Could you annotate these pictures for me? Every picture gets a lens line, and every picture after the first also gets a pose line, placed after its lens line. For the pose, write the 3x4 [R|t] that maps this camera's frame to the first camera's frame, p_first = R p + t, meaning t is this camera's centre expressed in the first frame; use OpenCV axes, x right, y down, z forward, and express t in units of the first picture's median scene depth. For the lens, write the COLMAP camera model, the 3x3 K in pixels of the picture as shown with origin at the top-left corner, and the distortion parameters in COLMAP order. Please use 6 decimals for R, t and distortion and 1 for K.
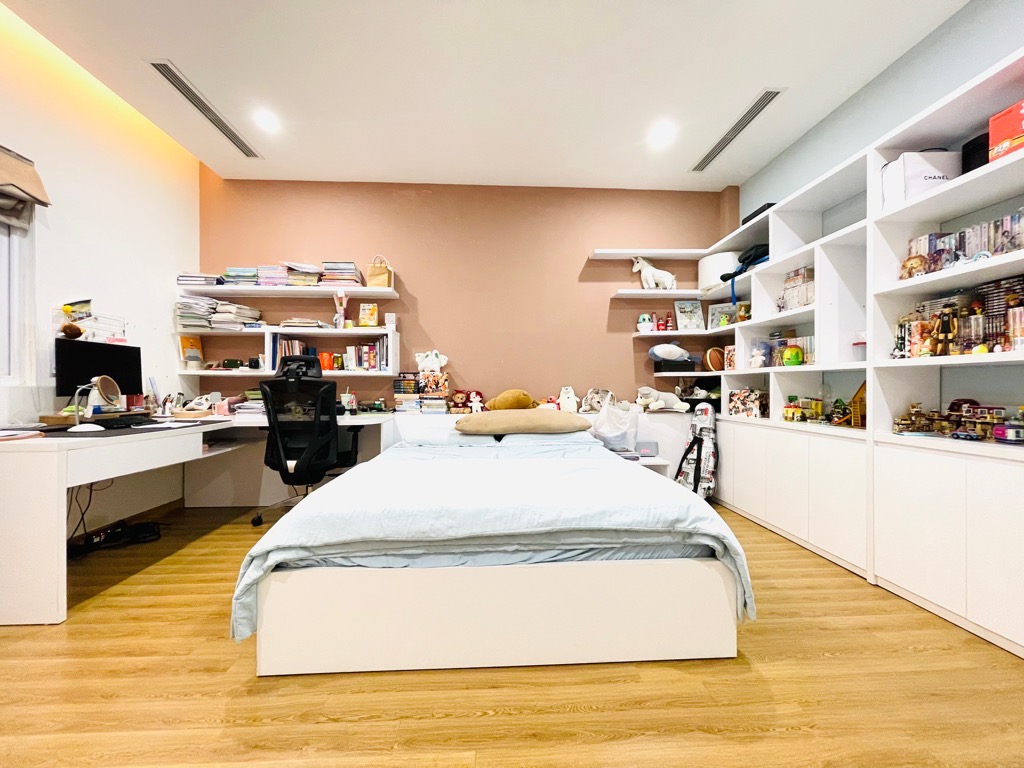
lens RADIAL K [[411.8, 0, 511.0], [0, 411.8, 386.4], [0, 0, 1]] dist [0.001535, -0.001178]
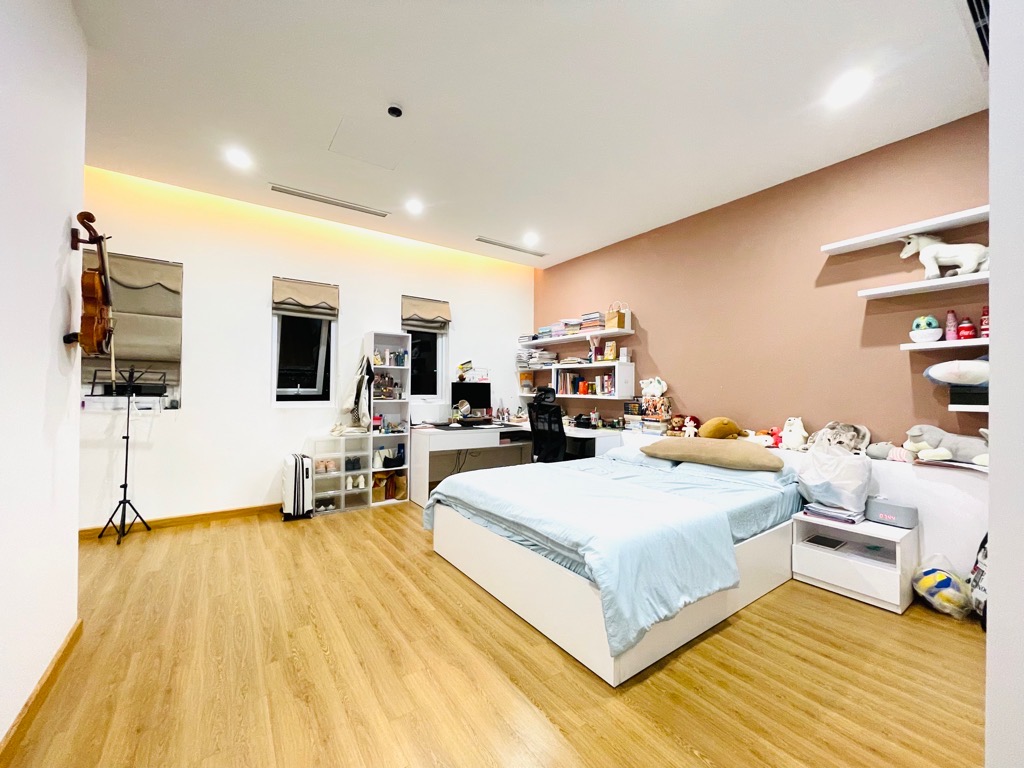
lens RADIAL K [[411.8, 0, 510.9], [0, 411.8, 384.1], [0, 0, 1]] dist [0.001535, -0.001178]
pose [[0.529336, -0.004788, -0.848399, 0.566929], [-0.007849, 0.999914, -0.010540, -0.055907], [0.848376, 0.012238, 0.529252, 0.078678]]
